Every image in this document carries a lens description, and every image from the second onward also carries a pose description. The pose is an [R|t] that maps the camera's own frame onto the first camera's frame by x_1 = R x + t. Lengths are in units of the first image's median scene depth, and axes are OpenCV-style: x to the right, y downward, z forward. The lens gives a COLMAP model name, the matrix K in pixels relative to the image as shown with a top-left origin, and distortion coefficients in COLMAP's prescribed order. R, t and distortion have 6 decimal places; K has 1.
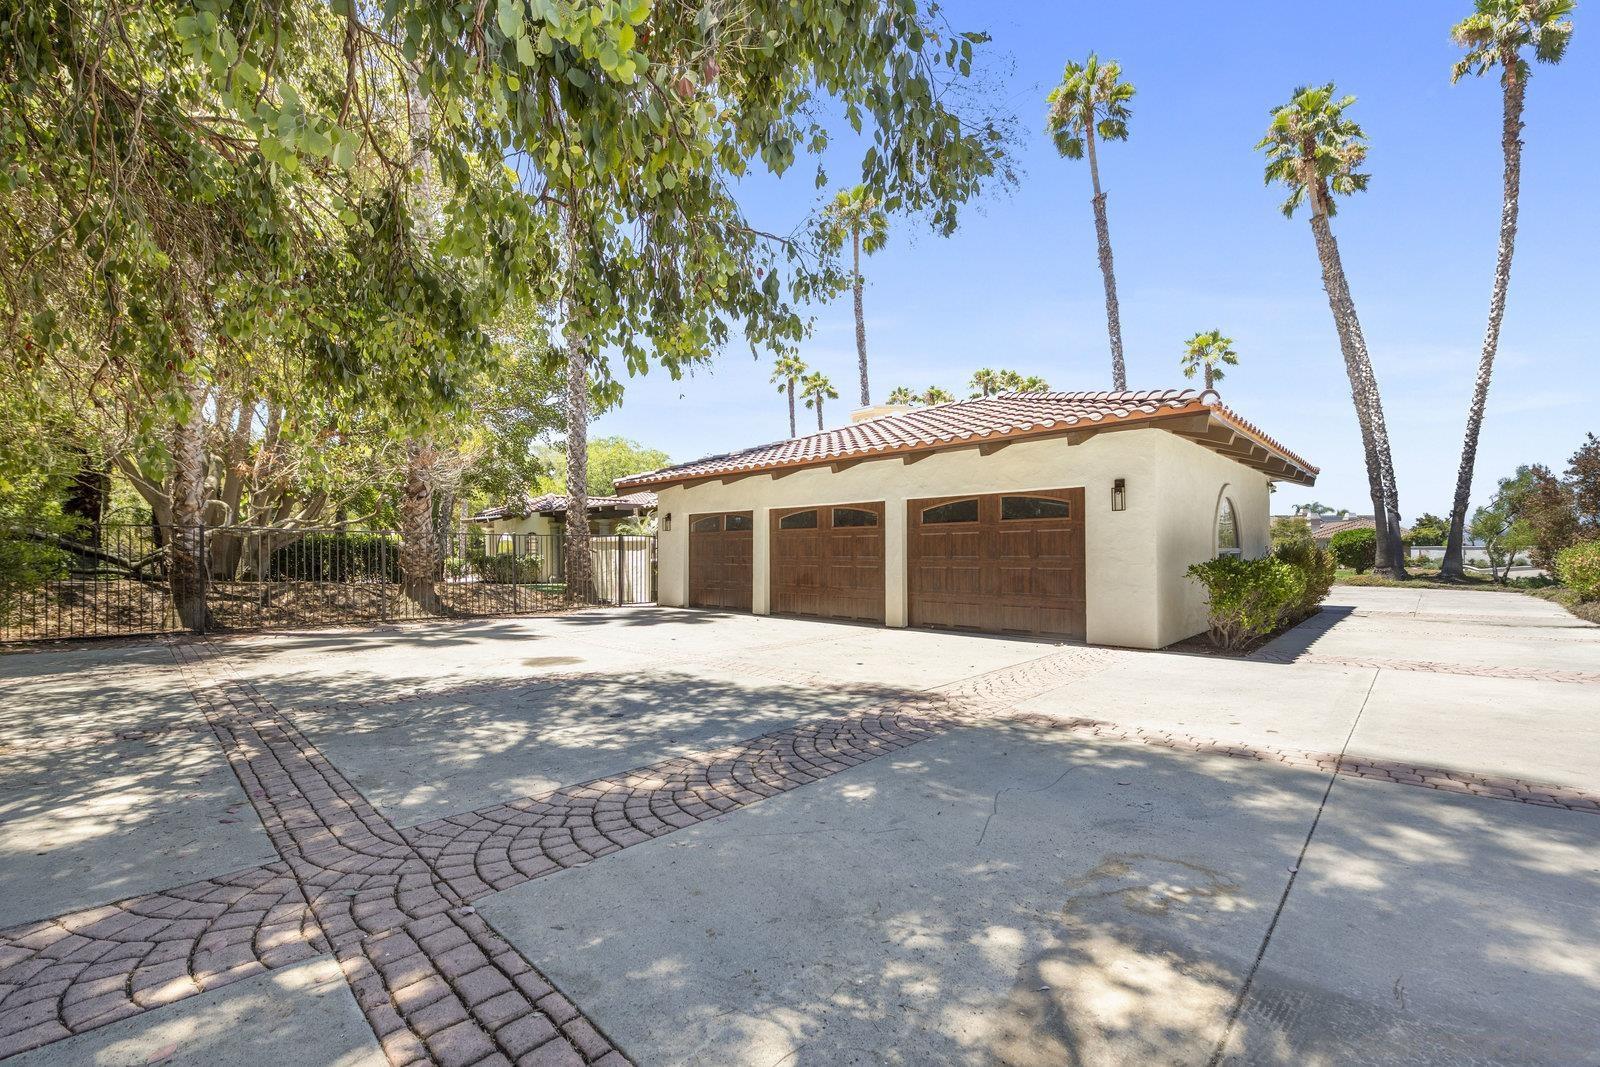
lens RADIAL K [[647.6, 0, 799.1], [0, 647.6, 538.3], [0, 0, 1]] dist [-0.000012, -0.000001]
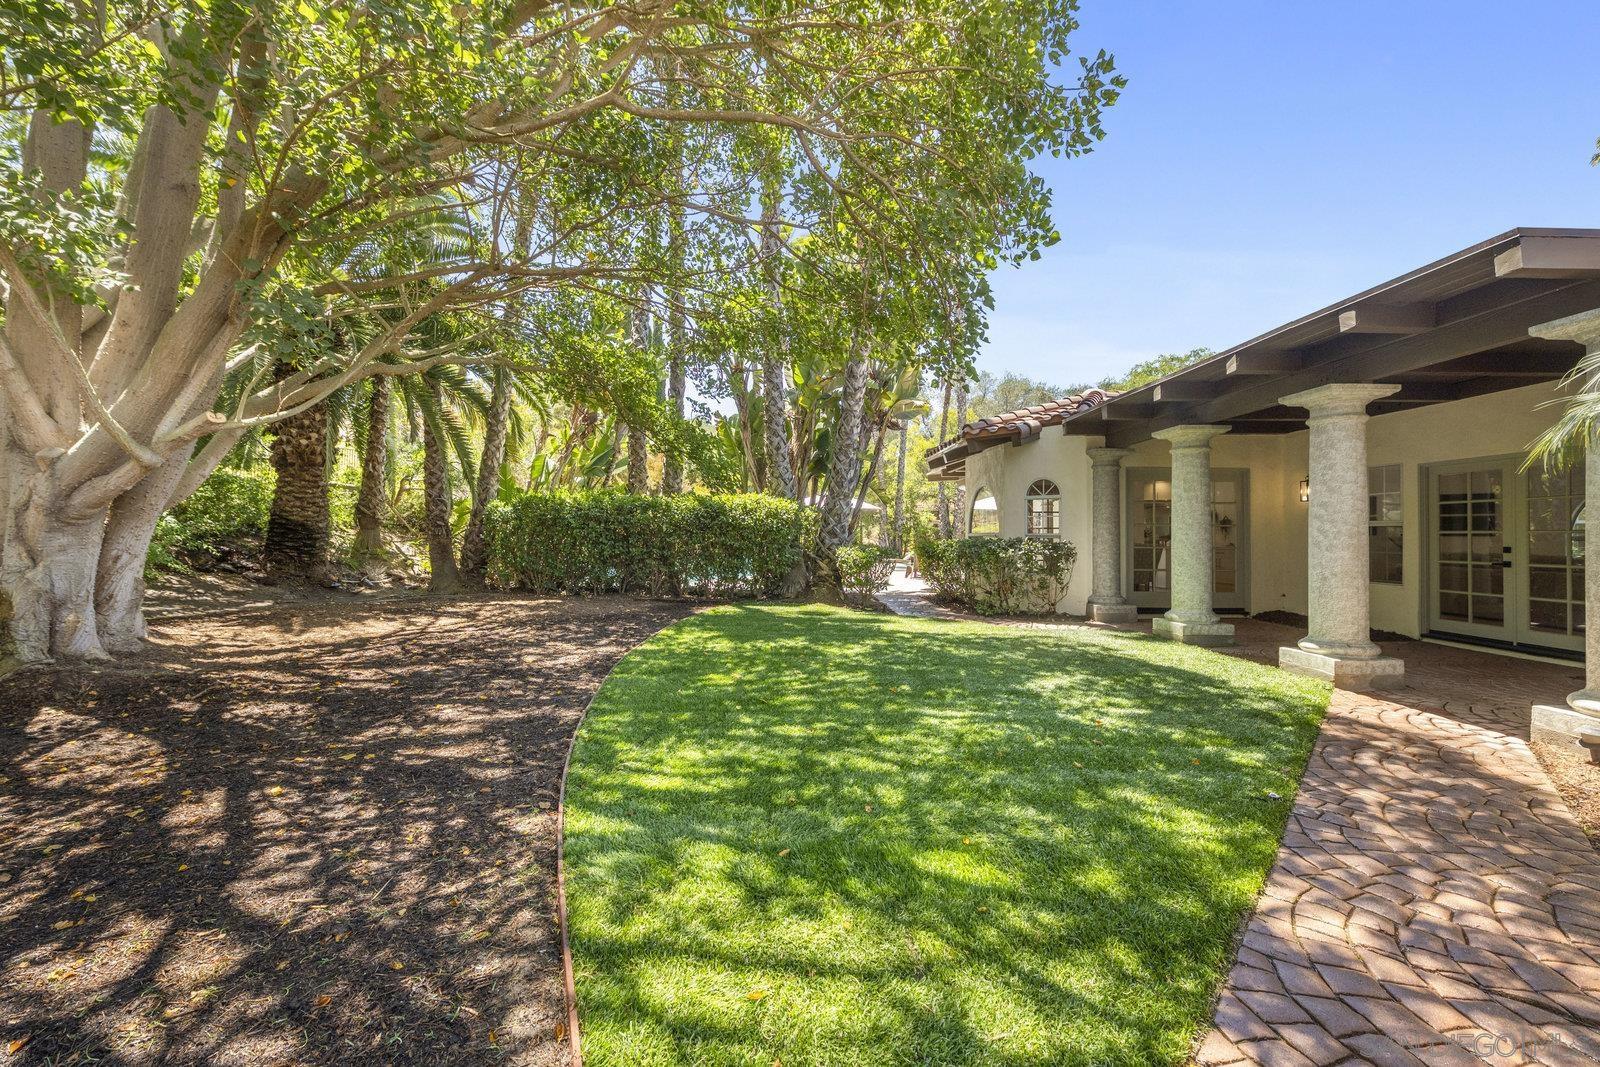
lens RADIAL K [[647.6, 0, 799.9], [0, 647.6, 531.7], [0, 0, 1]] dist [-0.000012, -0.000001]
pose [[0.707099, 0.000319, -0.707115, -0.246468], [0.020752, 0.999560, 0.021202, 0.009889], [0.706810, -0.029666, 0.706781, 0.631906]]
